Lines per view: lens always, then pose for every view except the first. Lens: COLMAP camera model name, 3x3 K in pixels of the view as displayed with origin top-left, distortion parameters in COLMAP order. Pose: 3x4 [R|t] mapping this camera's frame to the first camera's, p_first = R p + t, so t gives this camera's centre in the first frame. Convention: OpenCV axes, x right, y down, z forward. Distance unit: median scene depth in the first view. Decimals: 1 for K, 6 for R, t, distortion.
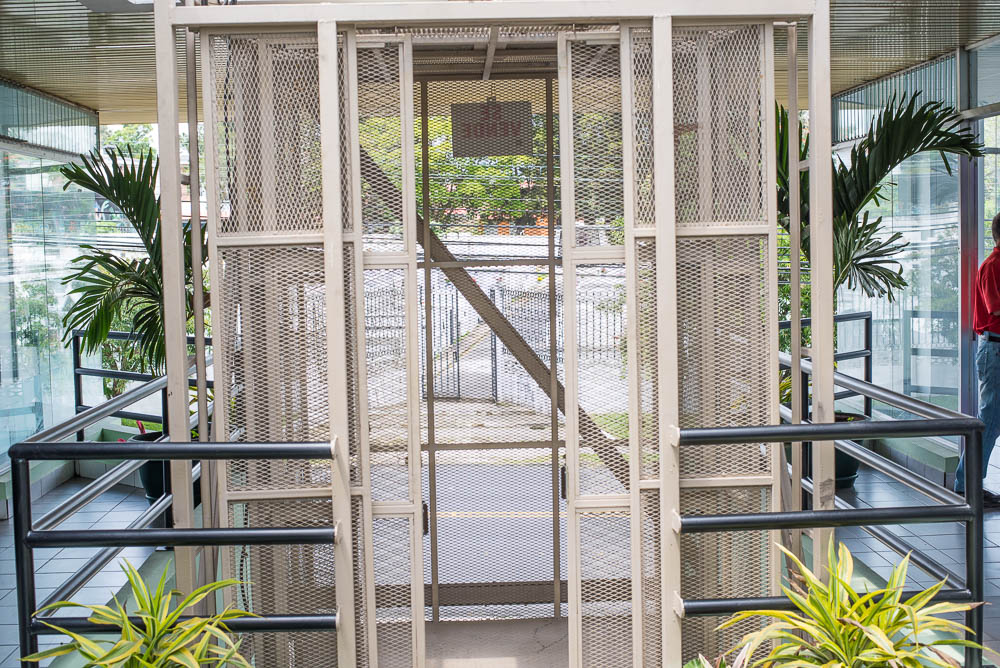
lens RADIAL K [[1429.3, 0, 500.0], [0, 1429.3, 334.0], [0, 0, 1]] dist [-0.006632, -0.003040]
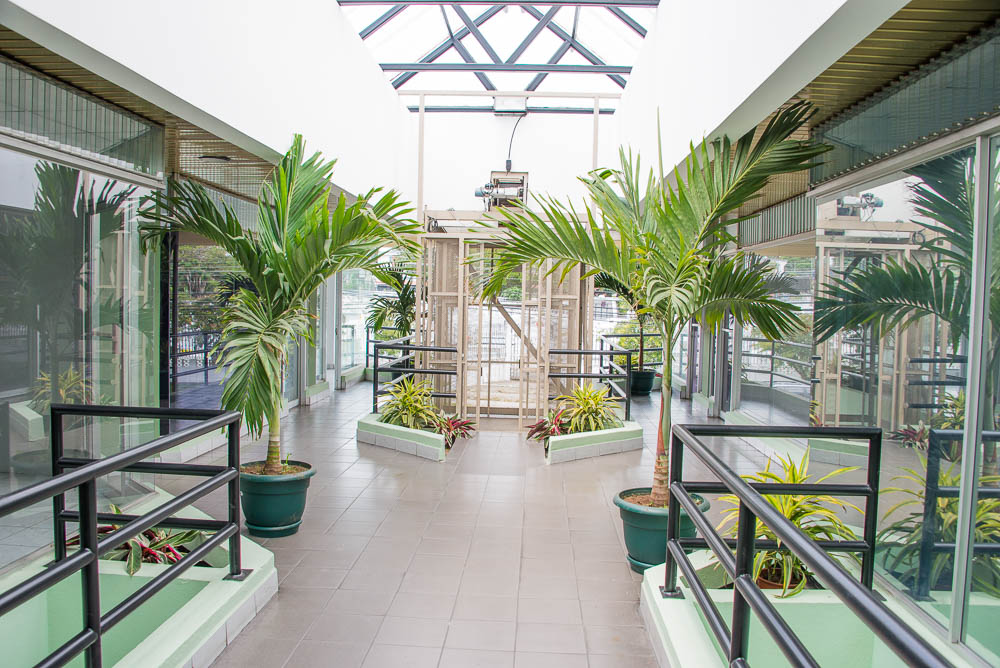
lens RADIAL K [[803.5, 0, 497.3], [0, 803.5, 346.5], [0, 0, 1]] dist [-0.159934, 0.109892]
pose [[0.996012, 0.056153, -0.069331, 0.132693], [-0.057212, 0.998272, -0.013394, 0.090712], [0.068459, 0.017307, 0.997504, -1.096863]]
